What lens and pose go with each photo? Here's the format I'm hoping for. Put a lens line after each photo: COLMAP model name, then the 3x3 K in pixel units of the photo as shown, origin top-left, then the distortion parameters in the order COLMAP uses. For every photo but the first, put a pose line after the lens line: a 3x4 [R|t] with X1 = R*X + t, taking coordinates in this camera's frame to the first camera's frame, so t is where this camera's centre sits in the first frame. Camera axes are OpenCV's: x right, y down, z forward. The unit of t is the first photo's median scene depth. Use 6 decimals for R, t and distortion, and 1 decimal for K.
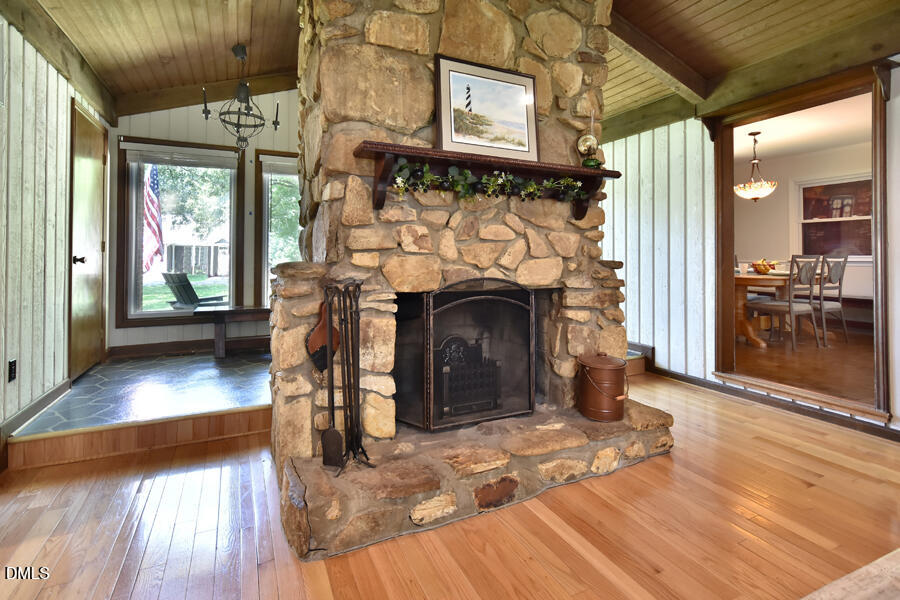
lens RADIAL K [[428.0, 0, 448.2], [0, 428.0, 250.0], [0, 0, 1]] dist [0.004246, 0.000514]
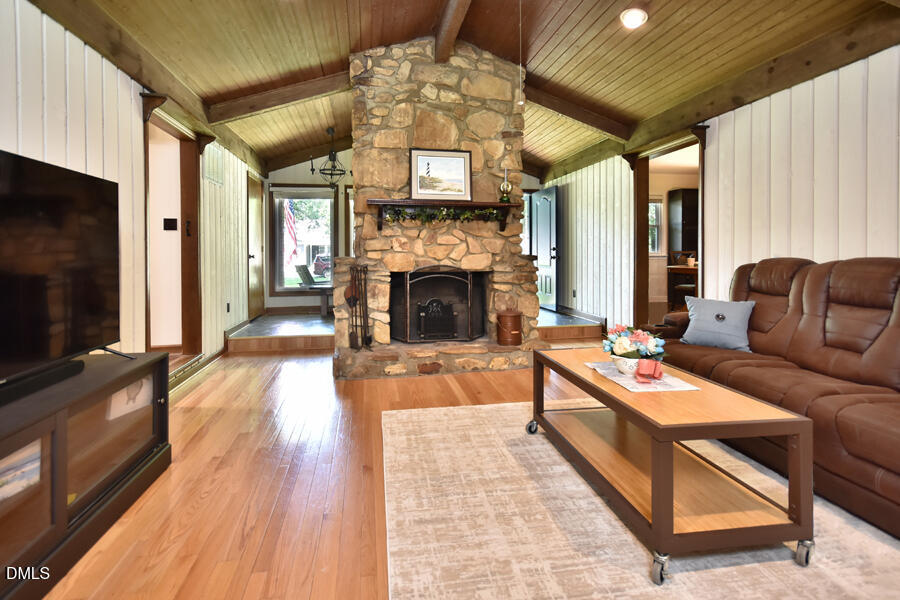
lens RADIAL K [[410.7, 0, 450.5], [0, 410.7, 255.0], [0, 0, 1]] dist [-0.000424, 0.000153]
pose [[0.970213, -0.005321, -0.242194, 0.551113], [0.009936, 0.999791, 0.017839, -0.008665], [0.242049, -0.019714, 0.970064, -0.700455]]
